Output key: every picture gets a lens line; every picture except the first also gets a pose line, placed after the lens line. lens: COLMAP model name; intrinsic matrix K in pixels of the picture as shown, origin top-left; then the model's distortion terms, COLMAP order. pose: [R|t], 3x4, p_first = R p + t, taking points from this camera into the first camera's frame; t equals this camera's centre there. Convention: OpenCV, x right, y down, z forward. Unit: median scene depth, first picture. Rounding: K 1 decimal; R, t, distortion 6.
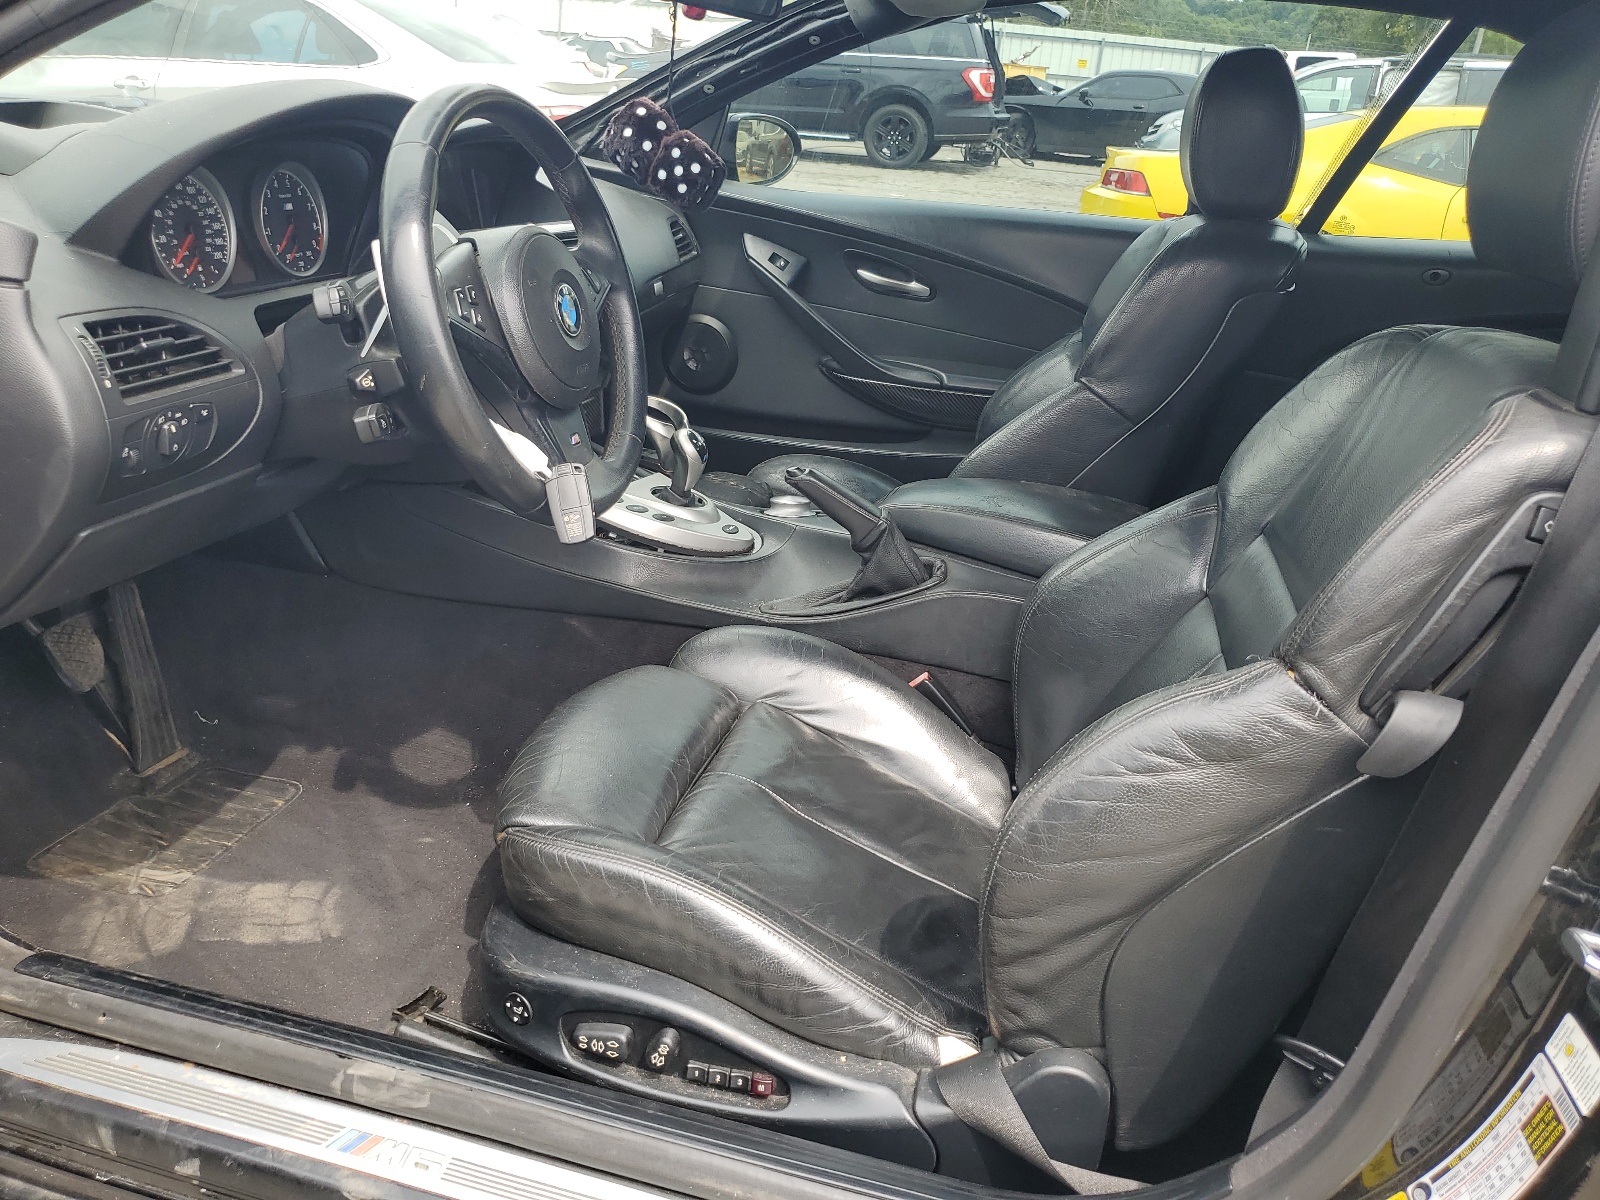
lens RADIAL K [[1300.2, 0, 800.8], [0, 1300.2, 597.3], [0, 0, 1]] dist [0.001722, 0.004867]
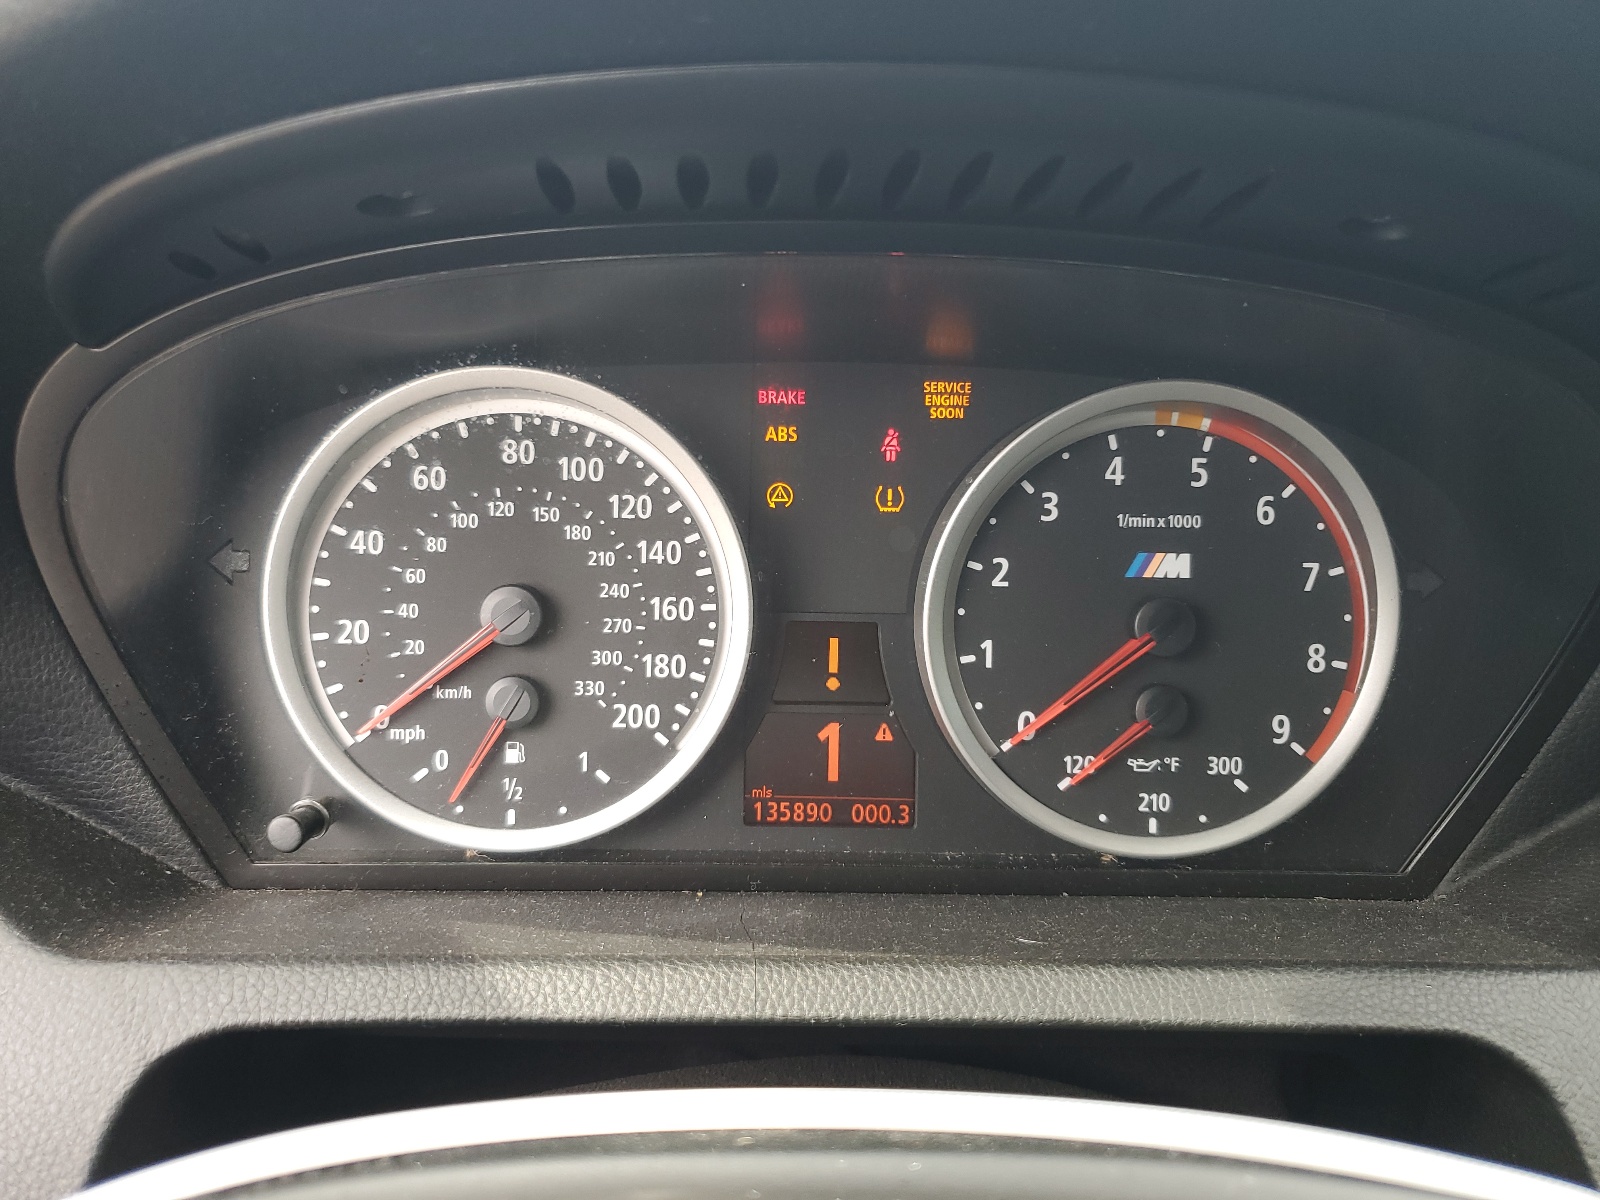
lens RADIAL K [[1300.2, 0, 804.0], [0, 1300.2, 600.9], [0, 0, 1]] dist [0.001722, 0.004867]
pose [[0.228688, 0.156714, -0.960803, -0.199157], [-0.337220, 0.938605, 0.072829, -0.316774], [0.913228, 0.307346, 0.267495, 0.962759]]
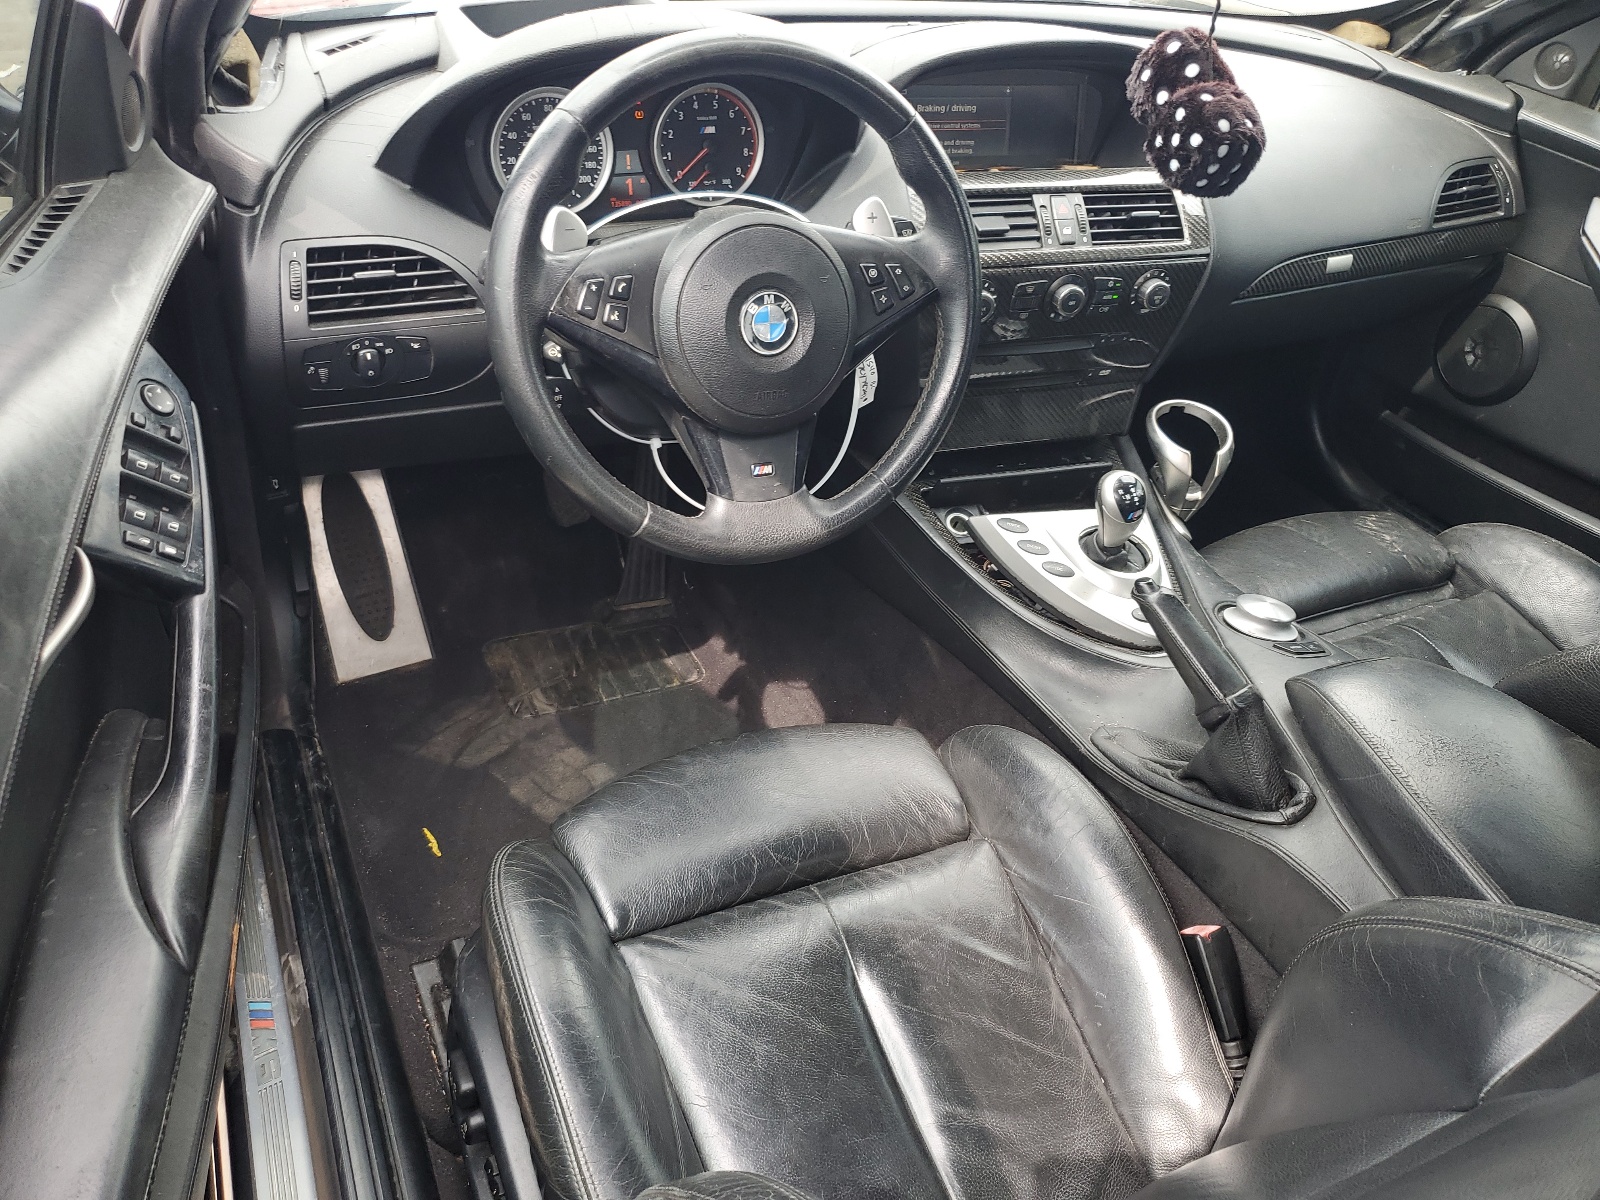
lens RADIAL K [[1300.2, 0, 799.7], [0, 1300.2, 601.1], [0, 0, 1]] dist [0.001722, 0.004867]
pose [[0.615647, 0.396454, -0.681031, 0.462660], [-0.288274, 0.917631, 0.273591, -0.288657], [0.733401, 0.027888, 0.679224, 0.457871]]
